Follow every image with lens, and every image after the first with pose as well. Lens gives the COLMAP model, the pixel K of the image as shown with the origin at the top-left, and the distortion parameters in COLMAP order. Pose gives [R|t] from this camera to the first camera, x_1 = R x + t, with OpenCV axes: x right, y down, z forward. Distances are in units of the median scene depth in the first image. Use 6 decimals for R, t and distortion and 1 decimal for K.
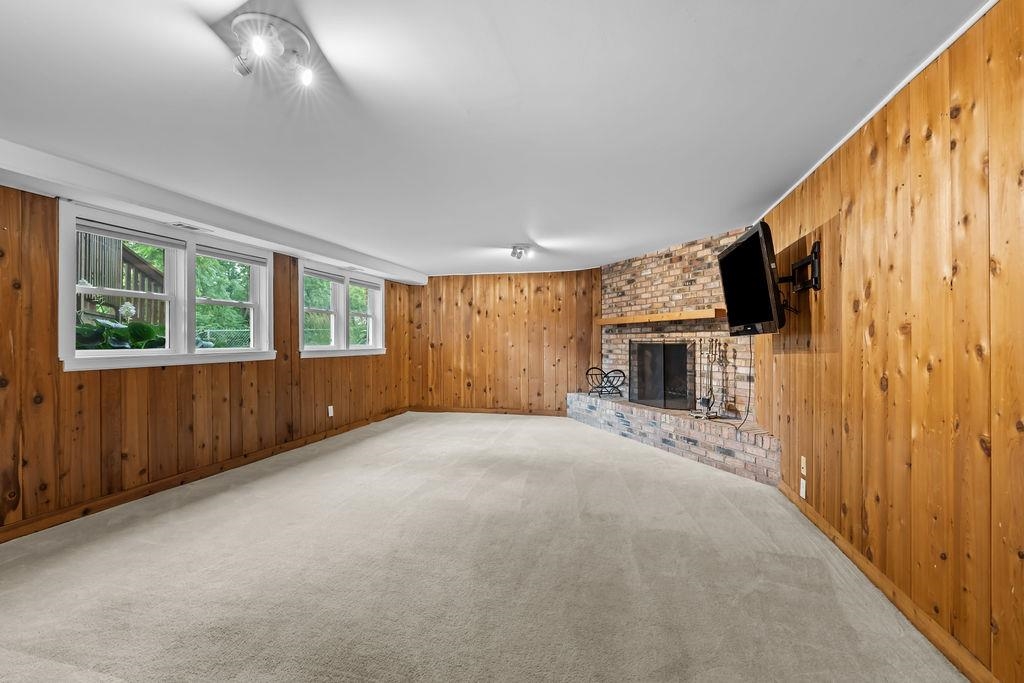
lens RADIAL K [[465.6, 0, 511.9], [0, 465.6, 342.0], [0, 0, 1]] dist [0.000002, -0.000001]
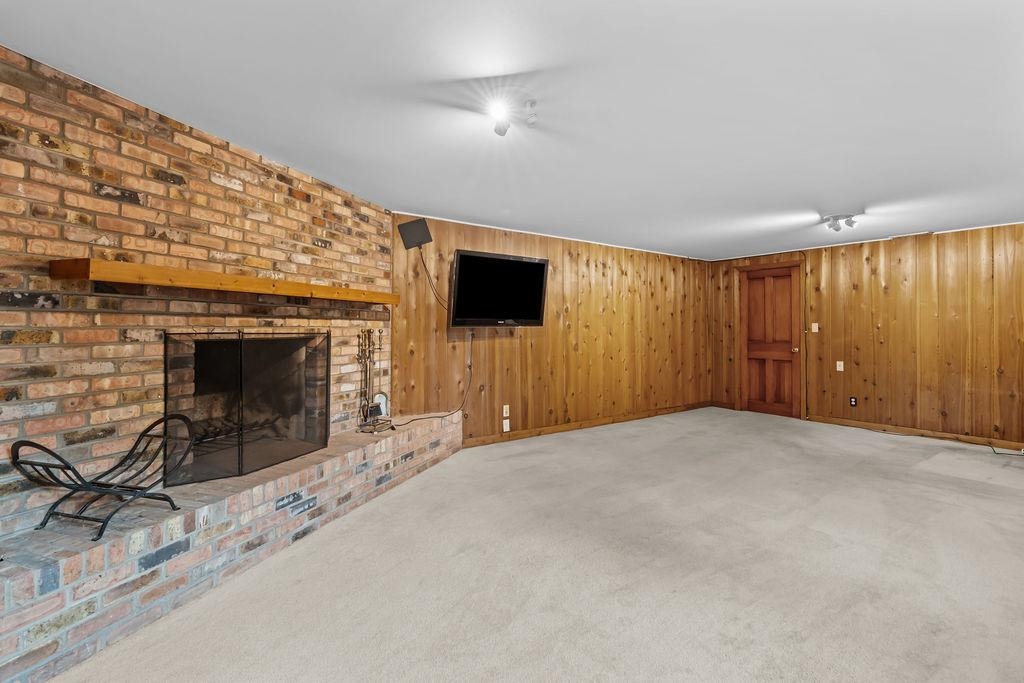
lens RADIAL K [[465.6, 0, 506.4], [0, 465.6, 324.9], [0, 0, 1]] dist [0.000002, -0.000001]
pose [[-0.758446, 0.011522, 0.651634, -0.222510], [0.006883, 0.999930, -0.009670, -0.004455], [-0.651699, -0.002849, -0.758472, 1.230456]]
